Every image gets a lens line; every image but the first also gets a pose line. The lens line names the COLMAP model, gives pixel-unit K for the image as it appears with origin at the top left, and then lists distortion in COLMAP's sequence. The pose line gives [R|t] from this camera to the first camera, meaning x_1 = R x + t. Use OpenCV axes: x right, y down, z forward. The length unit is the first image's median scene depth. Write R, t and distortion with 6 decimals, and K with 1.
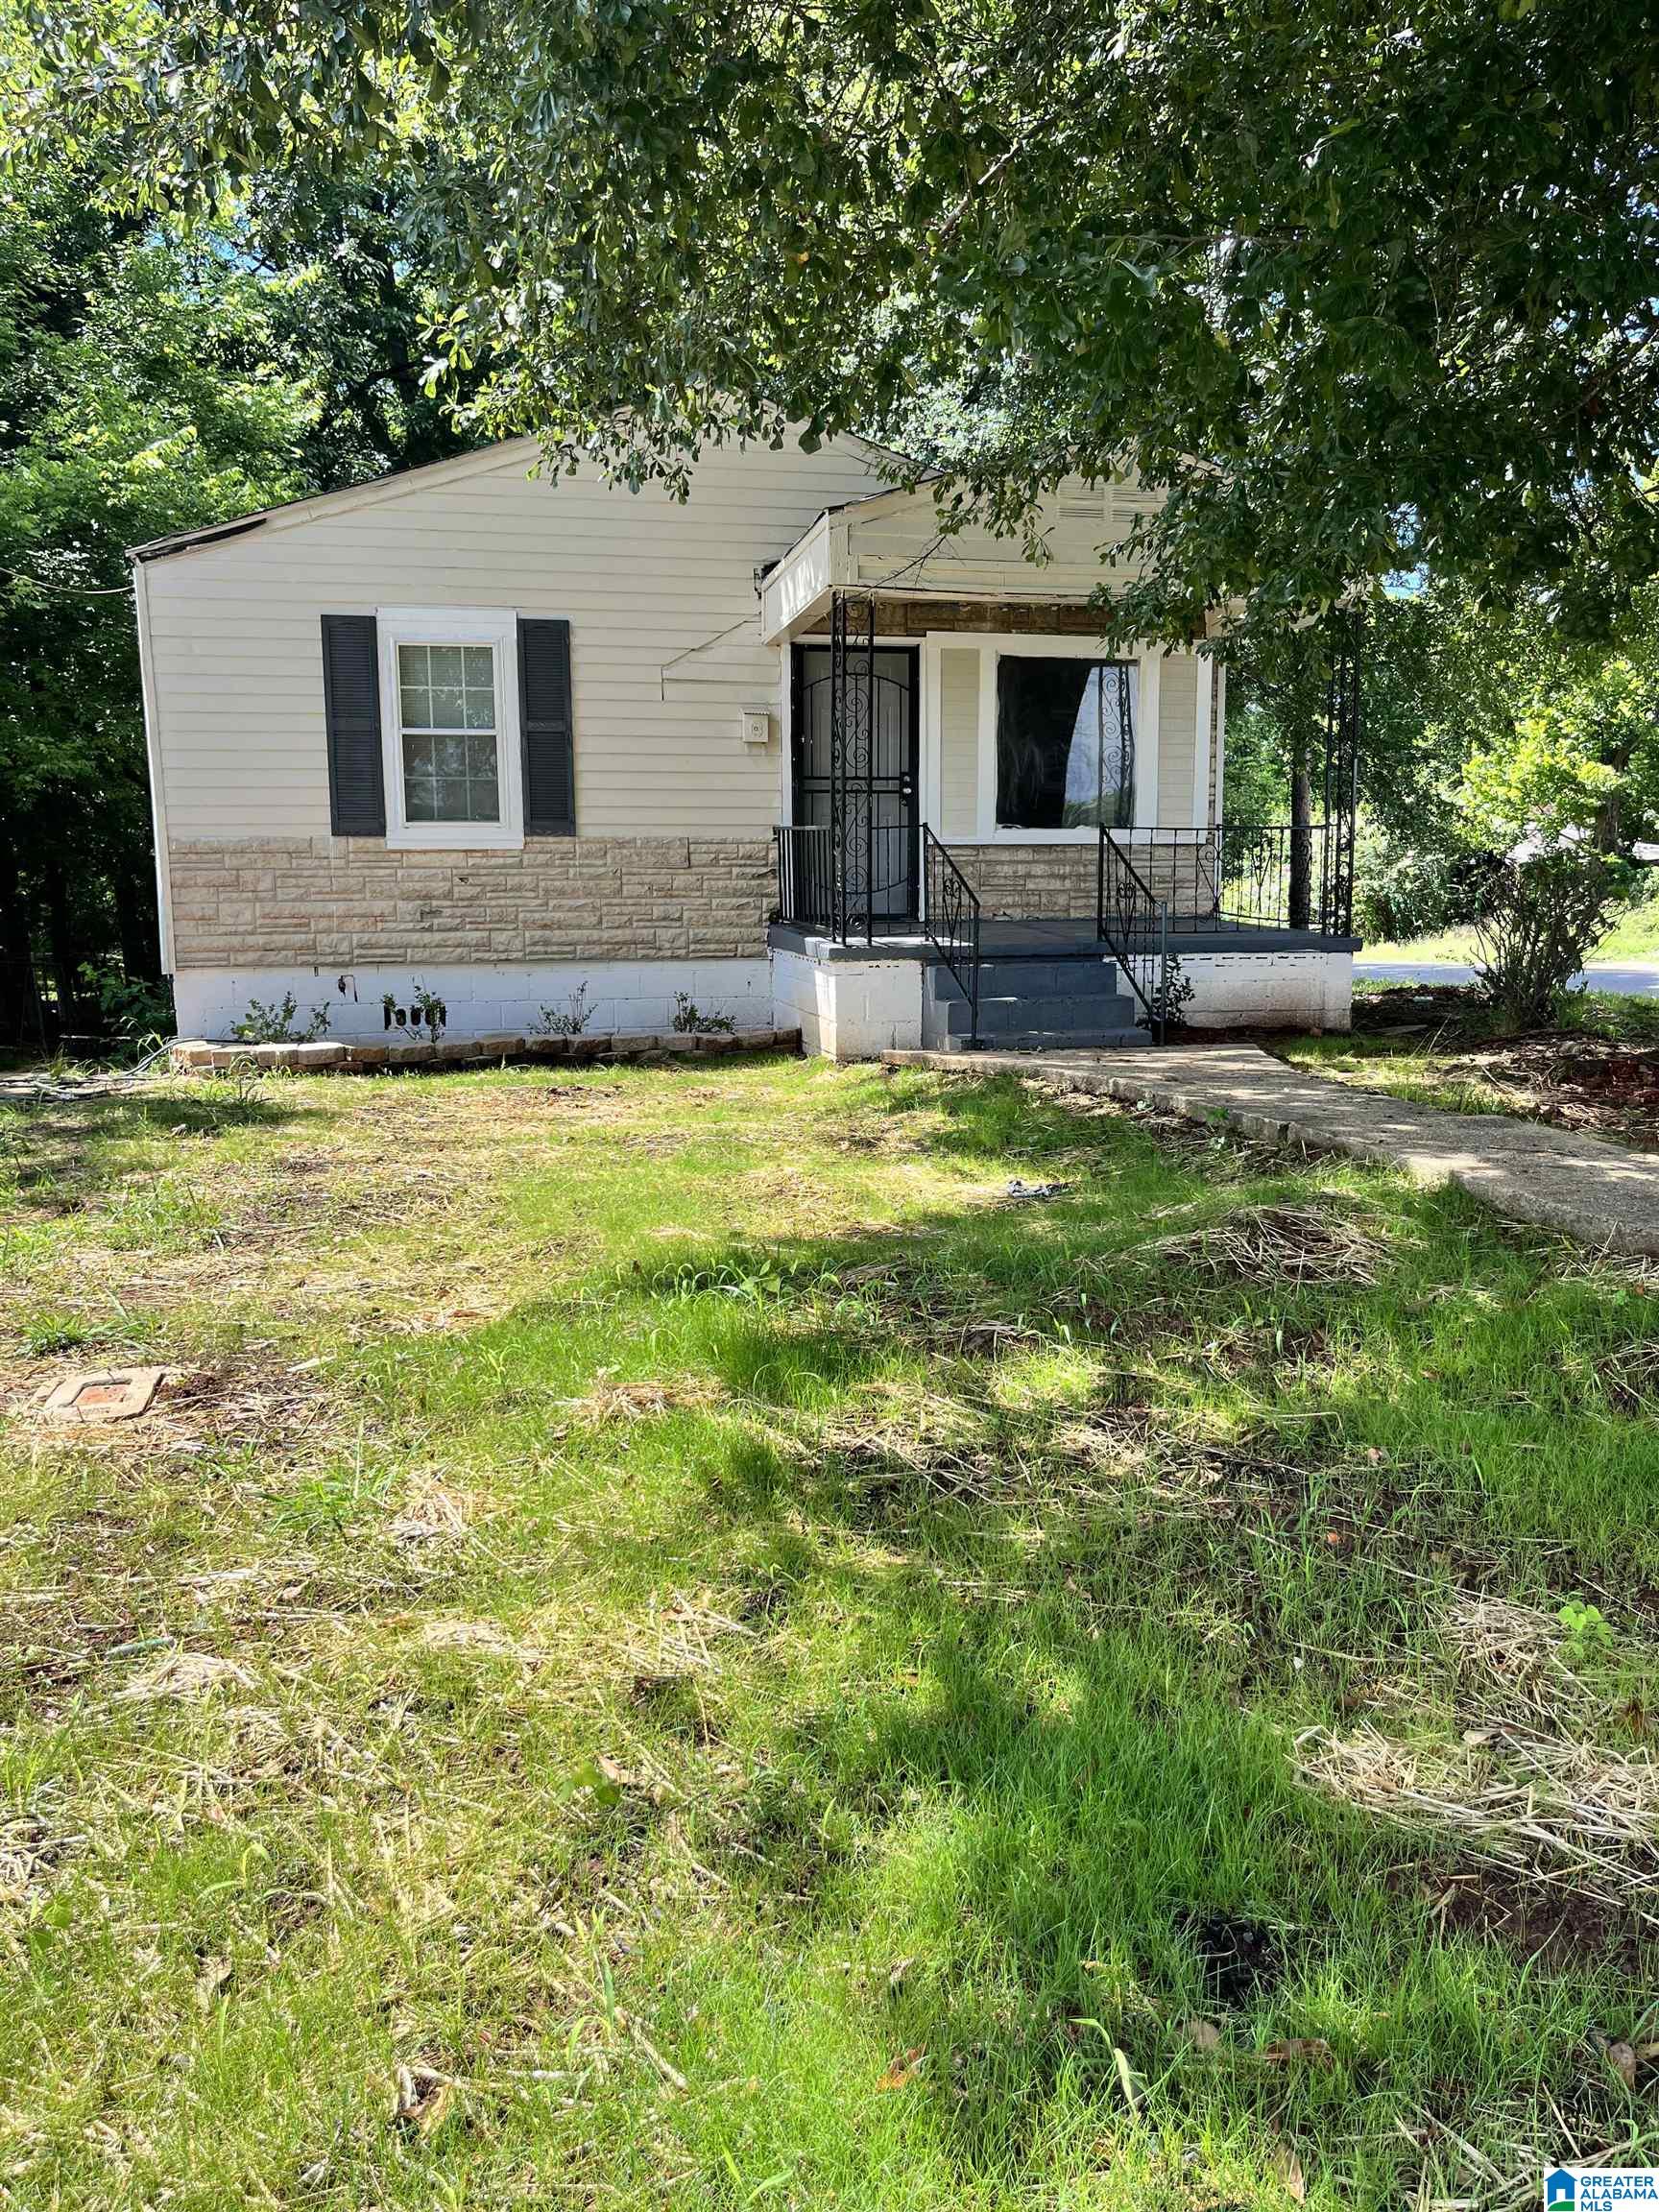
lens RADIAL K [[1674.5, 0, 829.5], [0, 1674.5, 1106.0], [0, 0, 1]] dist [0.075223, -0.003696]
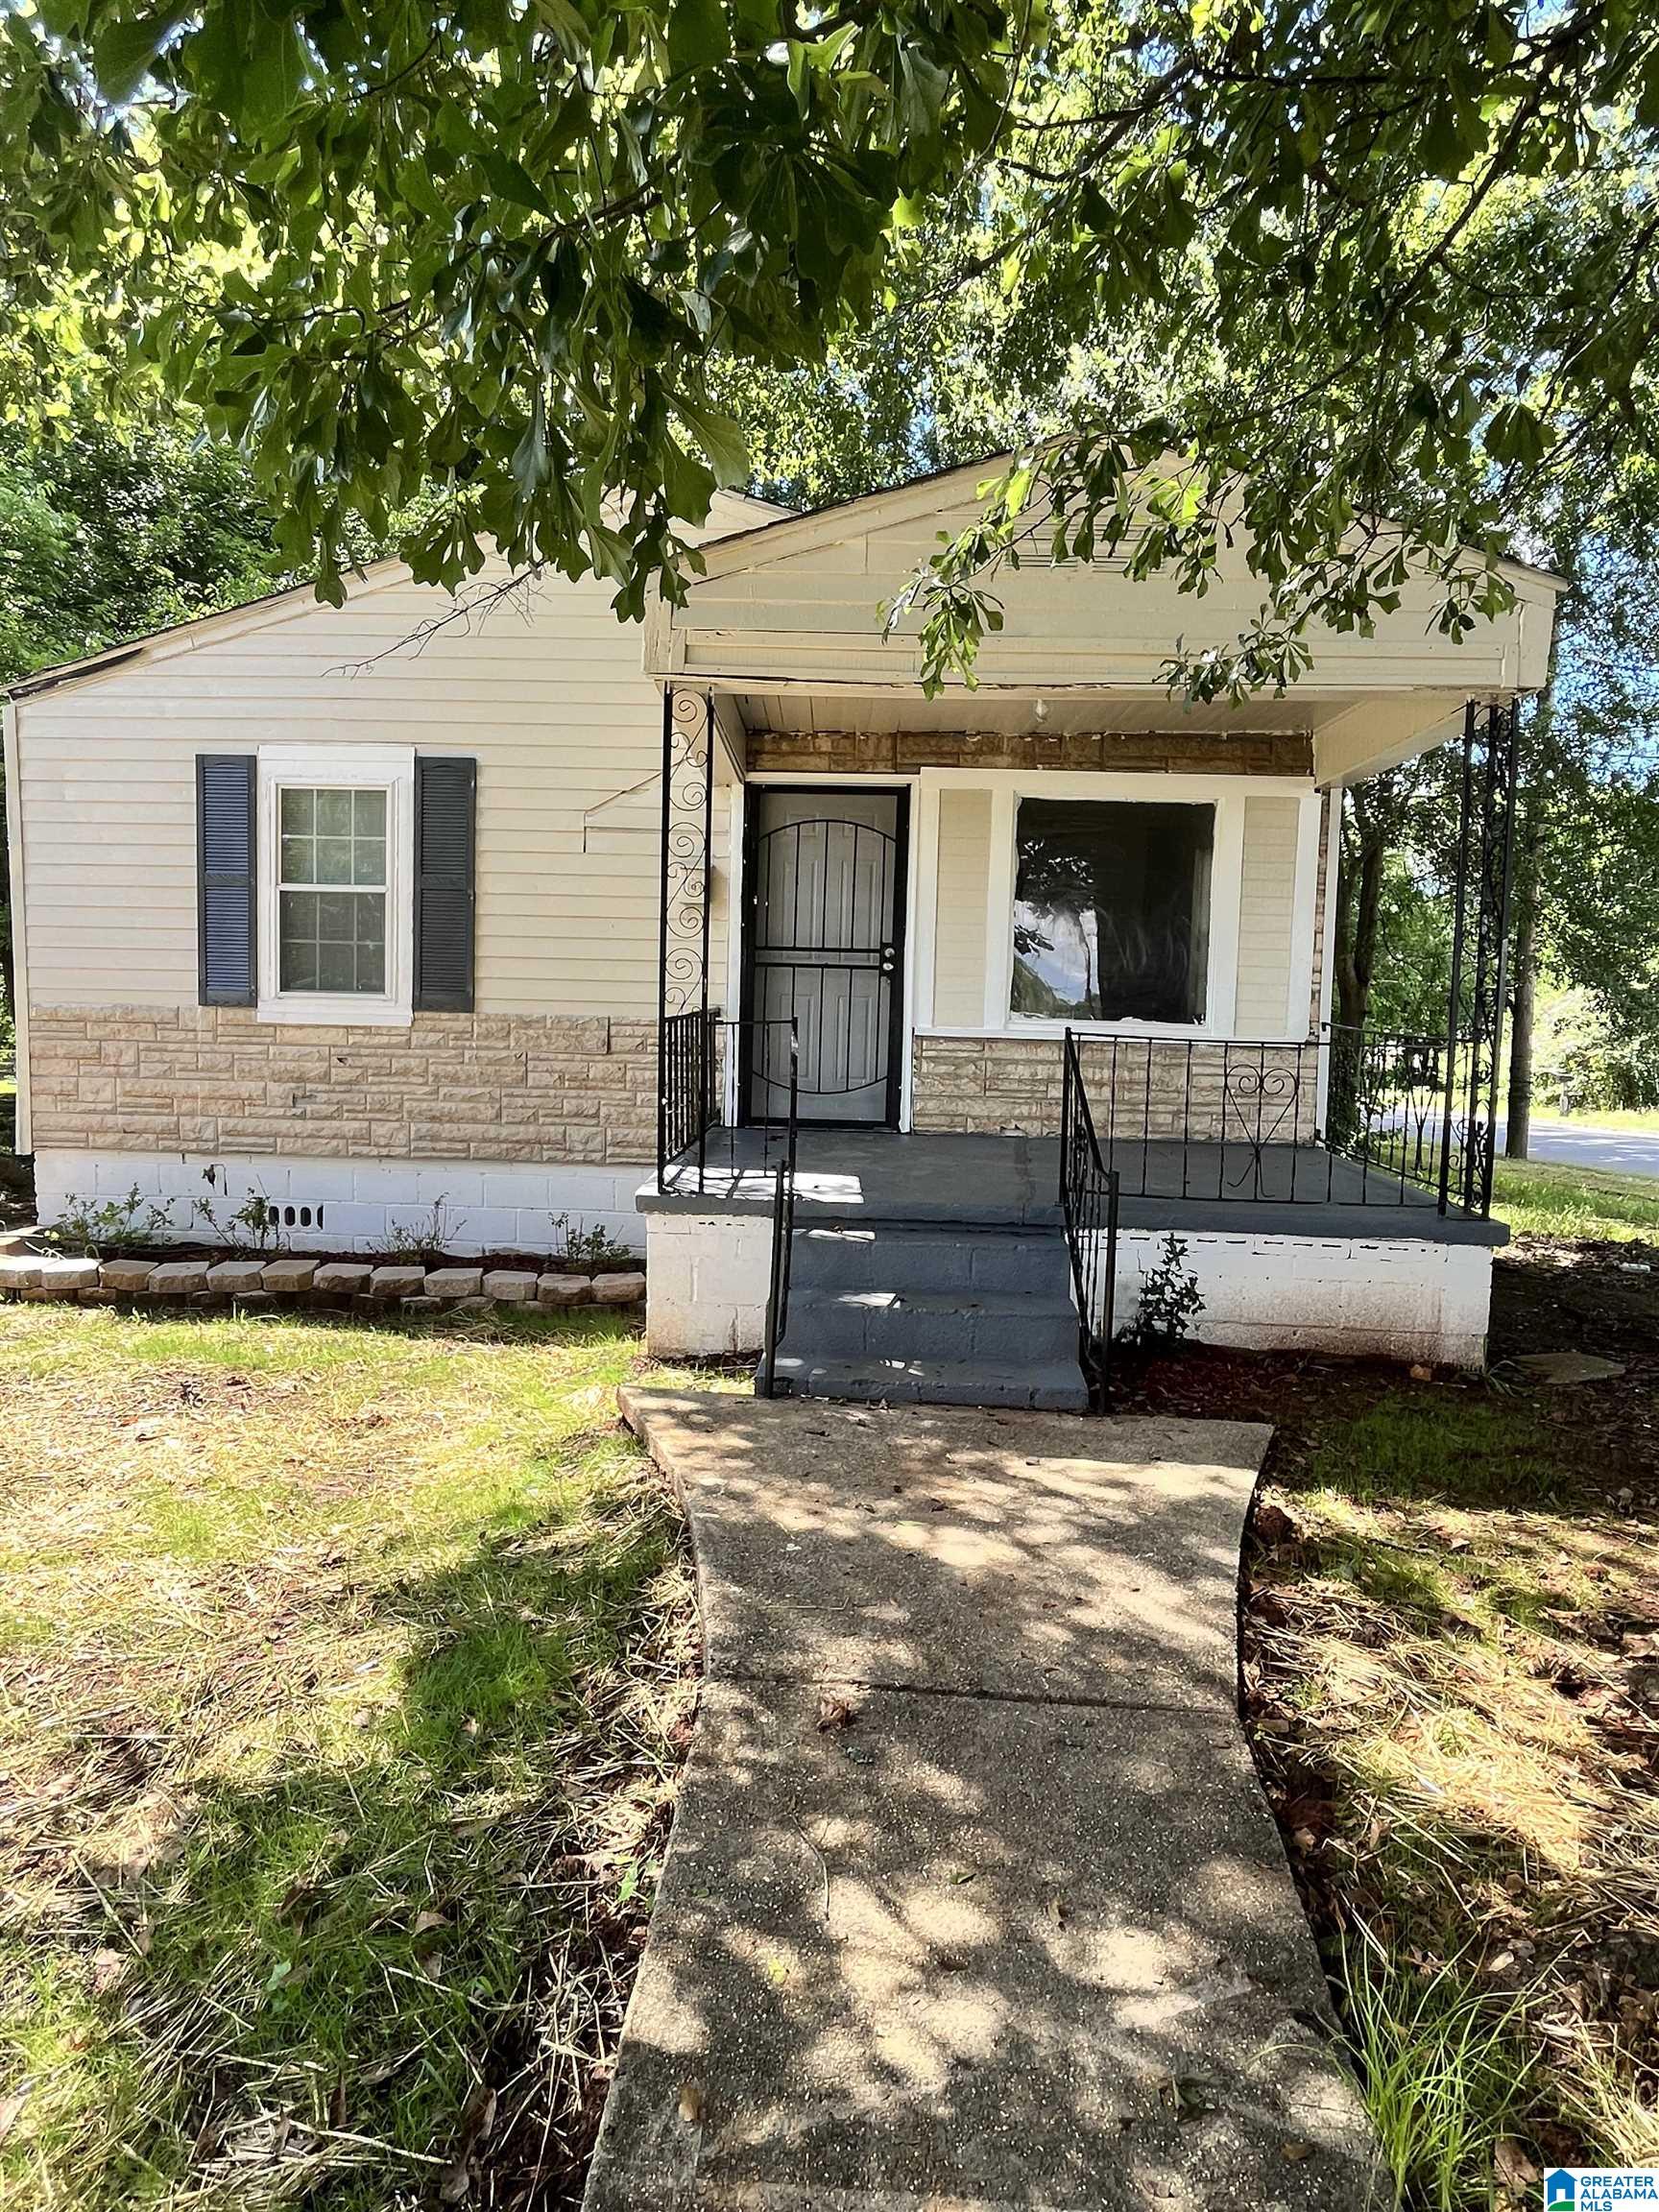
lens RADIAL K [[1208.0, 0, 829.5], [0, 1208.0, 1106.0], [0, 0, 1]] dist [0.029778, 0.000444]
pose [[0.963360, 0.053889, -0.262743, 0.181386], [-0.068616, 0.996526, -0.047193, -0.099748], [0.259287, 0.063492, 0.963711, 0.477779]]
